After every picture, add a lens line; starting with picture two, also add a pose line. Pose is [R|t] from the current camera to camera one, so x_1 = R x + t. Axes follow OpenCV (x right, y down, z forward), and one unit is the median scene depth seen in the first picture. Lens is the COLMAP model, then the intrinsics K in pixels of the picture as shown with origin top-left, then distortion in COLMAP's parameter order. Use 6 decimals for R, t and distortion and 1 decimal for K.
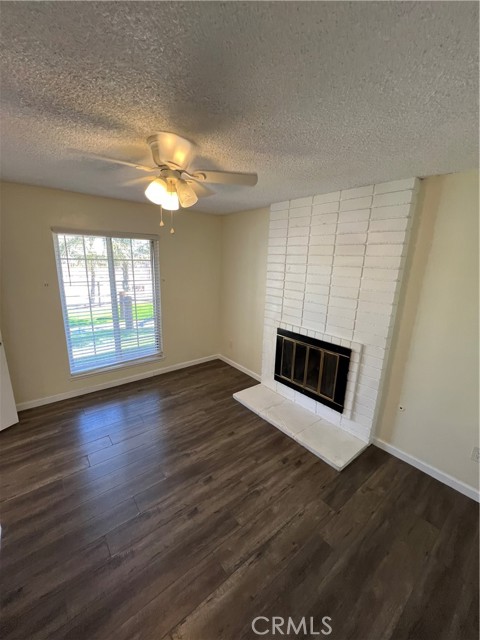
lens RADIAL K [[257.6, 0, 238.5], [0, 257.6, 322.0], [0, 0, 1]] dist [0.002877, 0.000249]
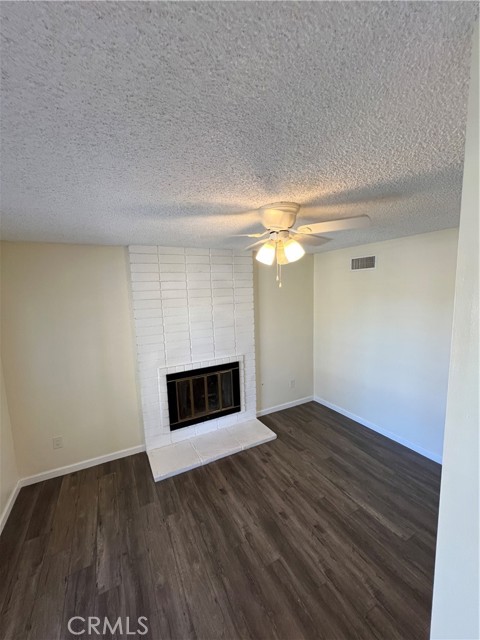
lens RADIAL K [[258.0, 0, 238.3], [0, 258.0, 322.3], [0, 0, 1]] dist [-0.001352, 0.000385]
pose [[0.196757, -0.161169, 0.967115, -0.867152], [0.276558, 0.955466, 0.102963, -0.237562], [-0.940639, 0.247204, 0.232567, 0.627191]]
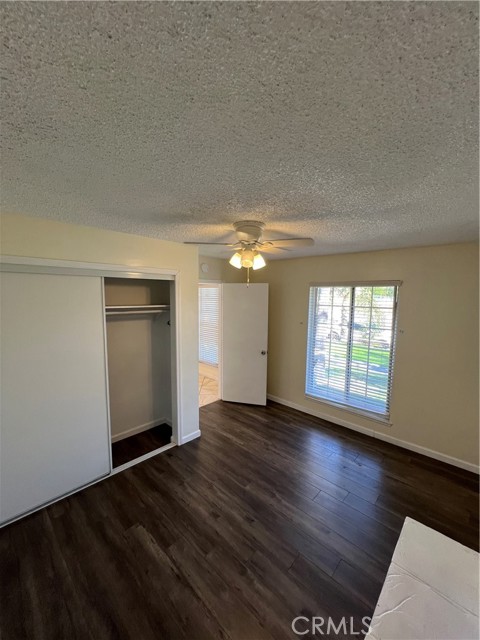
lens RADIAL K [[258.0, 0, 237.8], [0, 258.0, 319.7], [0, 0, 1]] dist [-0.001352, 0.000385]
pose [[0.128469, 0.070276, -0.989220, 0.694667], [-0.249768, 0.967625, 0.036305, -0.143205], [0.959746, 0.242411, 0.141862, 0.528550]]
